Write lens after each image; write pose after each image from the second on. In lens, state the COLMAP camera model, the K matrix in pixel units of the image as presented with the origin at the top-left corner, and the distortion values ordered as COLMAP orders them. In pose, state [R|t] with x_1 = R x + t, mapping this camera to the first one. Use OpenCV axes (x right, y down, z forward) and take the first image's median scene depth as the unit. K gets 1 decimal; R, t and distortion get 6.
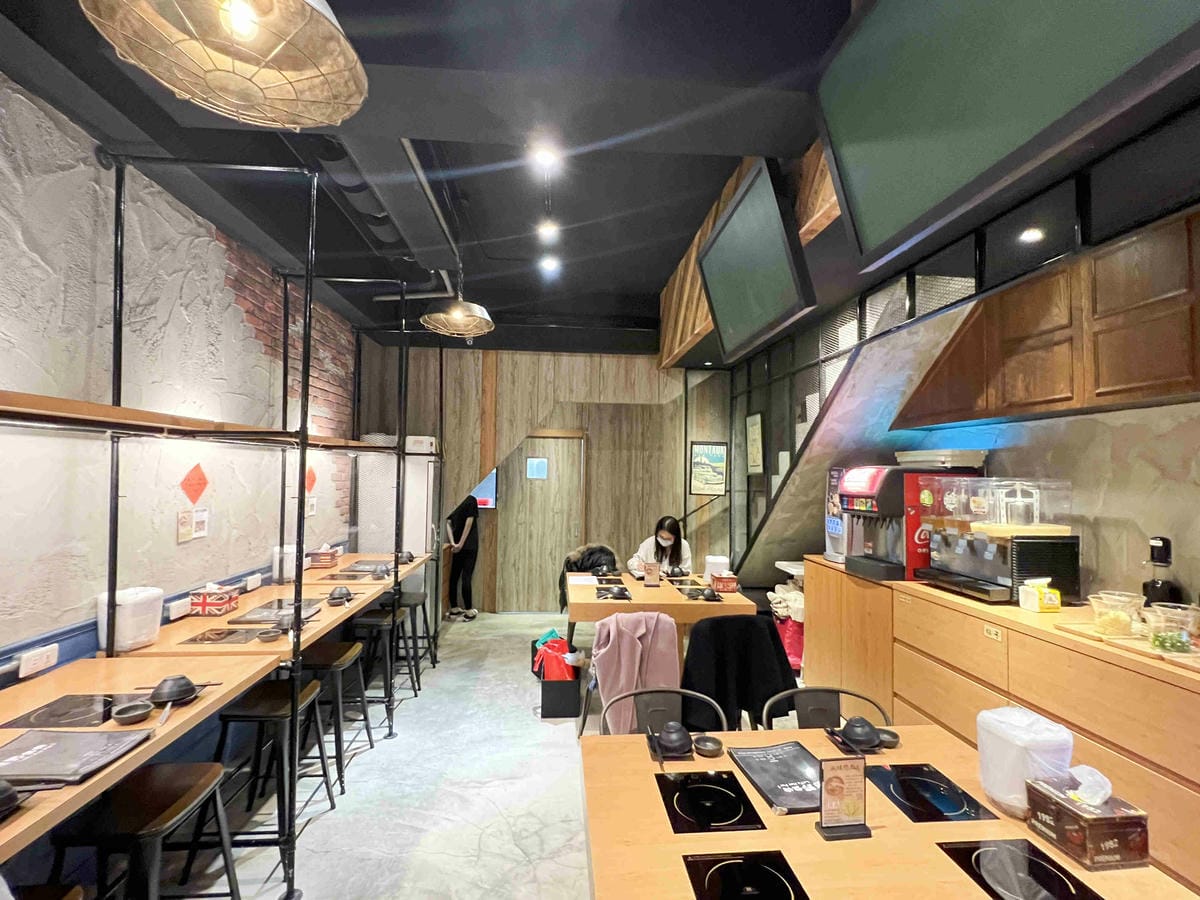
lens RADIAL K [[554.0, 0, 597.3], [0, 554.0, 450.6], [0, 0, 1]] dist [-0.002435, -0.000060]
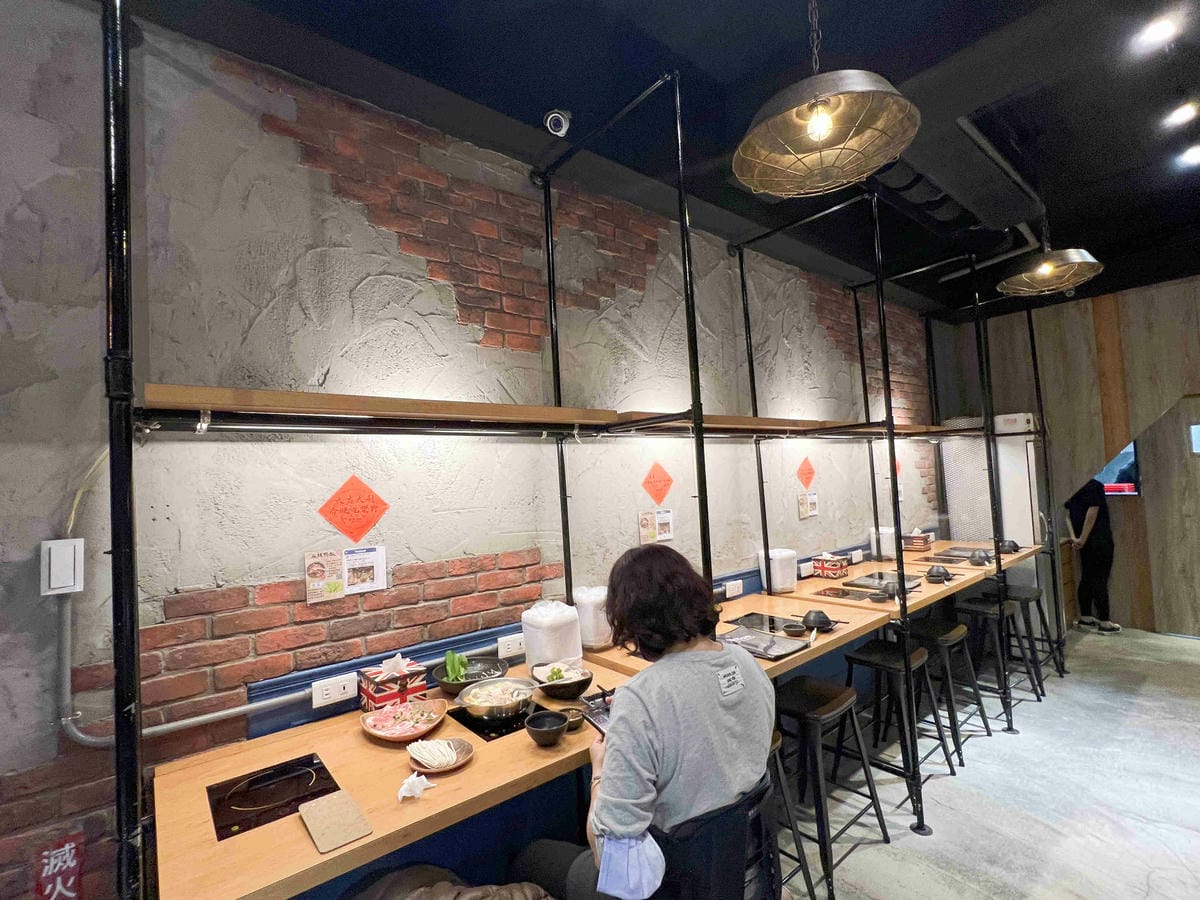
lens RADIAL K [[554.0, 0, 601.0], [0, 554.0, 449.3], [0, 0, 1]] dist [-0.002435, -0.000060]
pose [[0.574659, -0.082605, -0.814214, 0.038604], [0.087312, 0.995403, -0.039364, 0.013868], [0.813722, -0.048470, 0.579229, -0.109766]]
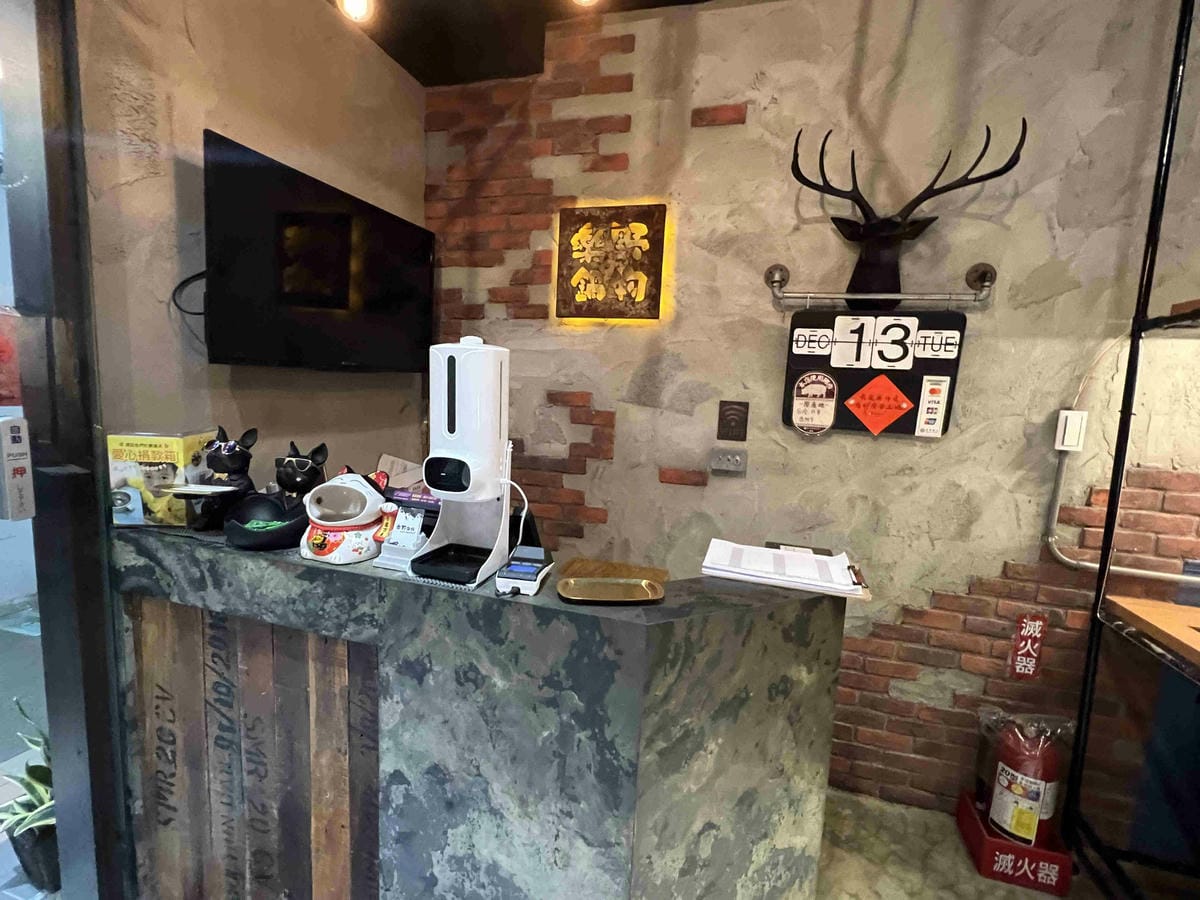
lens RADIAL K [[554.0, 0, 599.6], [0, 554.0, 443.5], [0, 0, 1]] dist [-0.002435, -0.000060]
pose [[-0.362516, 0.086727, -0.927934, 0.123528], [-0.011835, 0.995152, 0.097633, 0.013405], [0.931903, 0.046375, -0.359732, -0.349746]]
